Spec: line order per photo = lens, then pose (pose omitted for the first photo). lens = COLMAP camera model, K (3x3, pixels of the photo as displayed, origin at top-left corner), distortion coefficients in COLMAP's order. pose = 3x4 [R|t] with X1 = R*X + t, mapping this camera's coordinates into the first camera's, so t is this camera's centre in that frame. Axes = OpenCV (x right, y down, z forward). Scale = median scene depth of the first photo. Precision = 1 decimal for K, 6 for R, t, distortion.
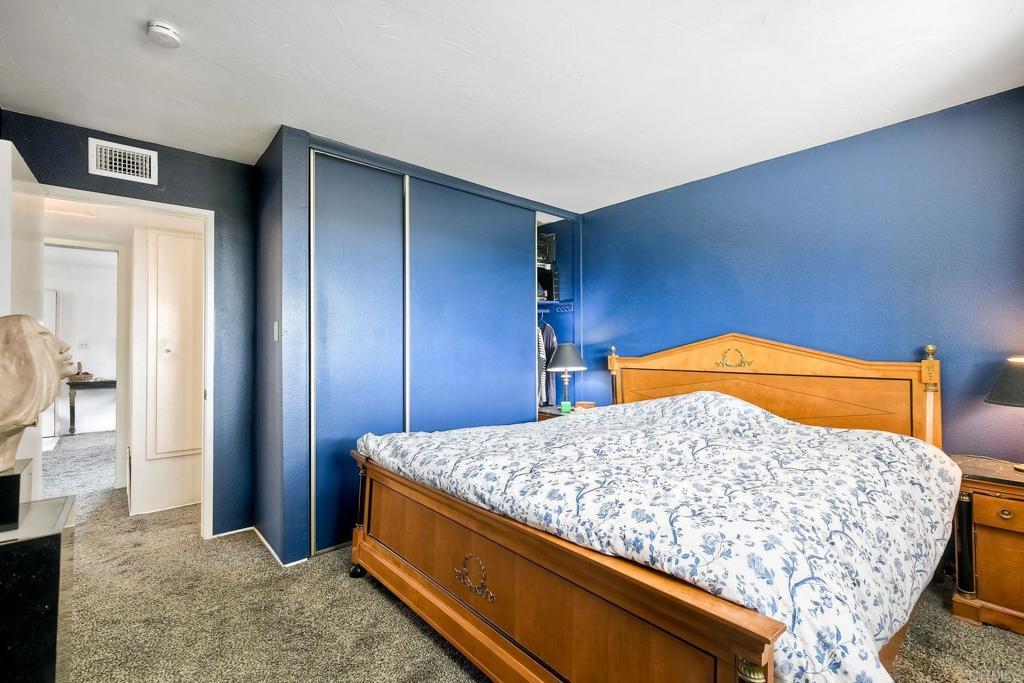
lens RADIAL K [[465.4, 0, 515.2], [0, 465.4, 342.5], [0, 0, 1]] dist [0.006114, -0.002309]
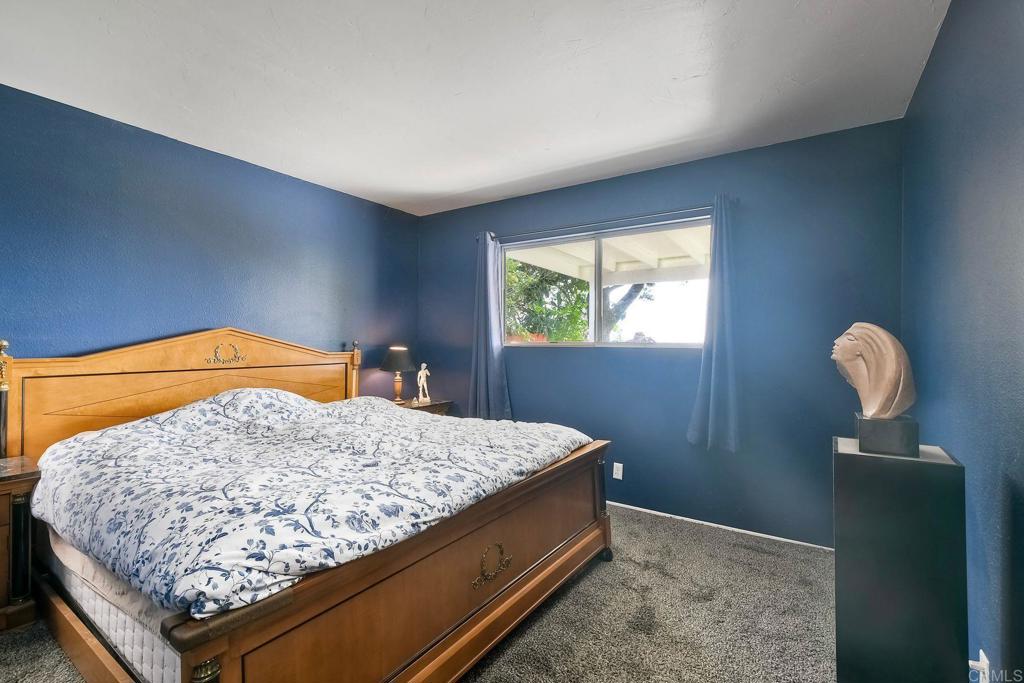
lens RADIAL K [[465.4, 0, 511.9], [0, 465.4, 341.1], [0, 0, 1]] dist [0.006114, -0.002309]
pose [[-0.273268, 0.003887, 0.961930, -0.940135], [-0.009240, 0.999935, -0.006665, 0.014446], [-0.961894, -0.010709, -0.273214, 1.076214]]
